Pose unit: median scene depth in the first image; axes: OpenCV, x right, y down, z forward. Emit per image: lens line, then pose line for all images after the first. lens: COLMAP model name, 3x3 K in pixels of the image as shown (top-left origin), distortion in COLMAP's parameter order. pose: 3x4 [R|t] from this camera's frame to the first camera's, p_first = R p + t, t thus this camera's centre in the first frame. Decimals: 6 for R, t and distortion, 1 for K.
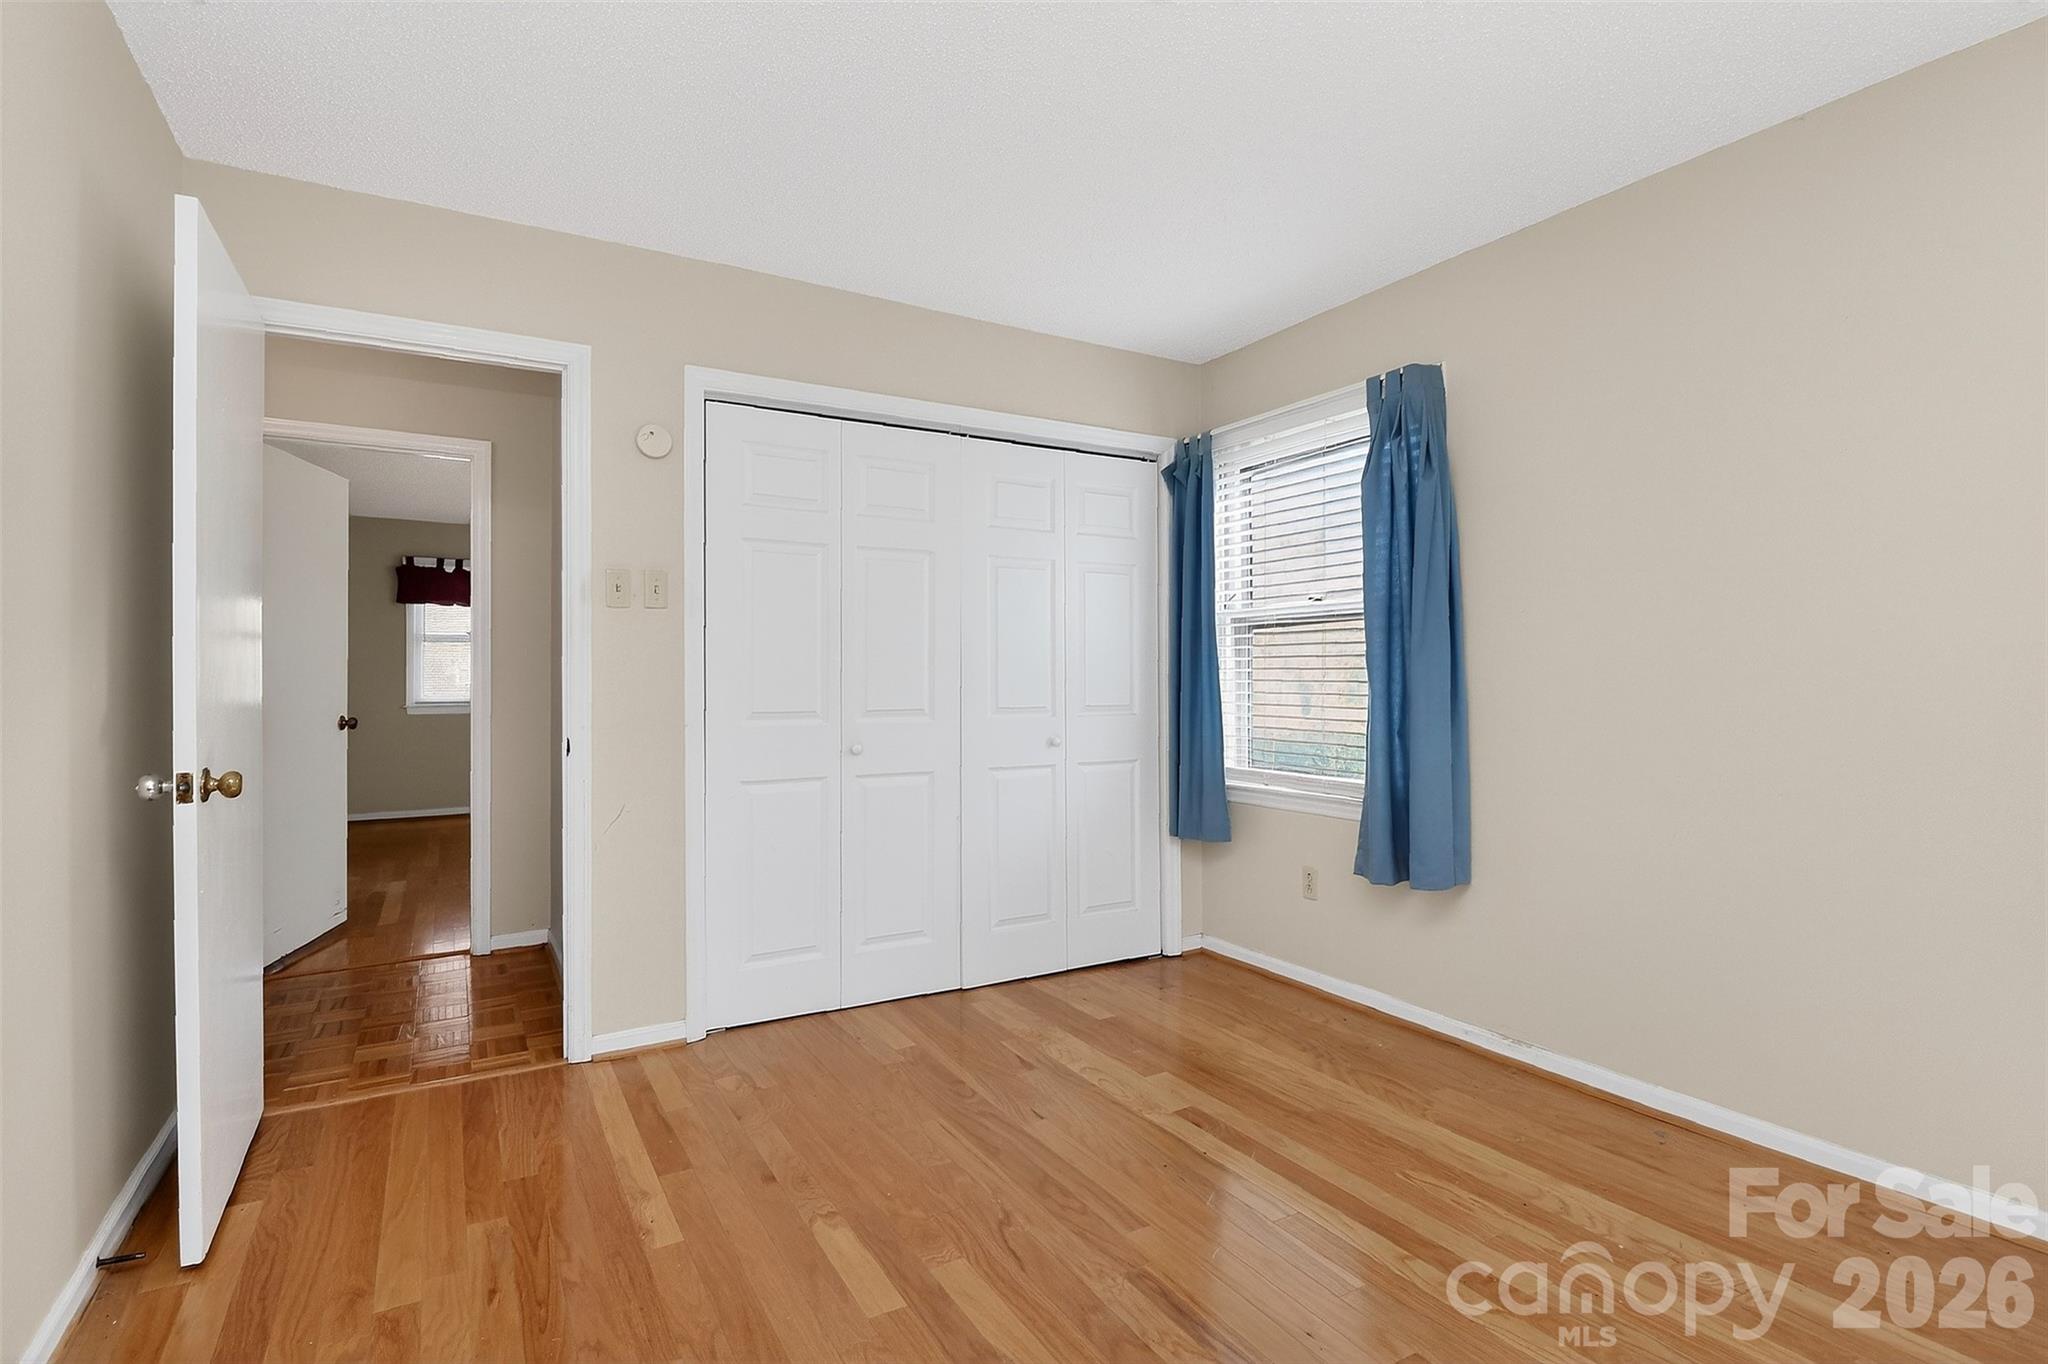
lens RADIAL K [[974.6, 0, 1023.2], [0, 974.6, 676.8], [0, 0, 1]] dist [-0.001702, -0.008630]
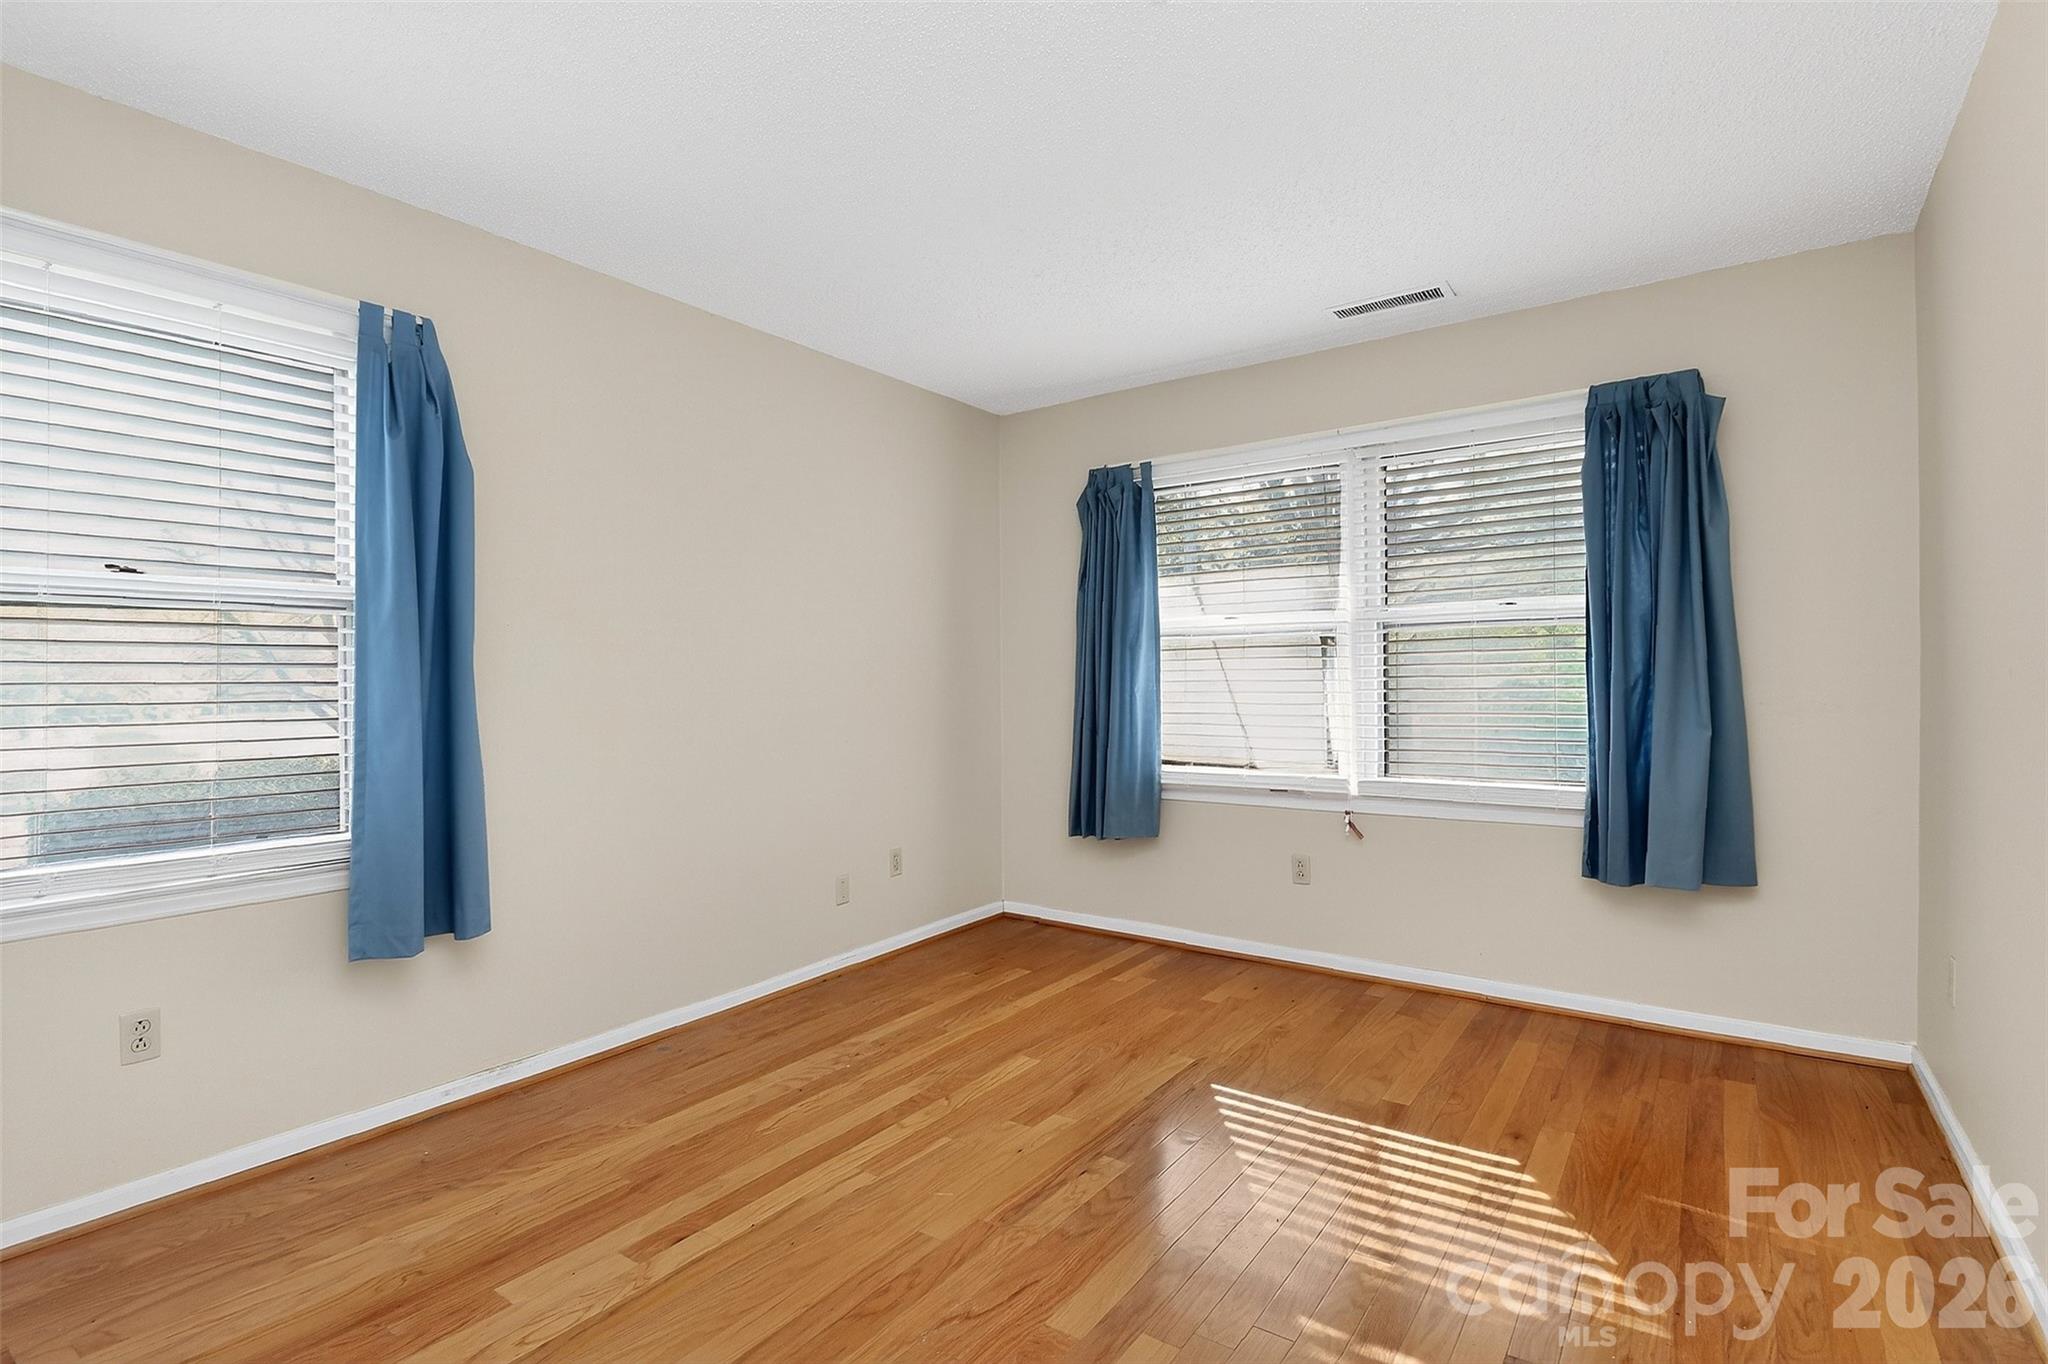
lens RADIAL K [[974.6, 0, 1023.2], [0, 974.6, 676.8], [0, 0, 1]] dist [-0.001702, -0.008630]
pose [[-0.403973, 0.001174, 0.914770, -0.687593], [0.004964, 0.999987, 0.000909, -0.016009], [-0.914758, 0.004909, -0.403973, 1.055843]]
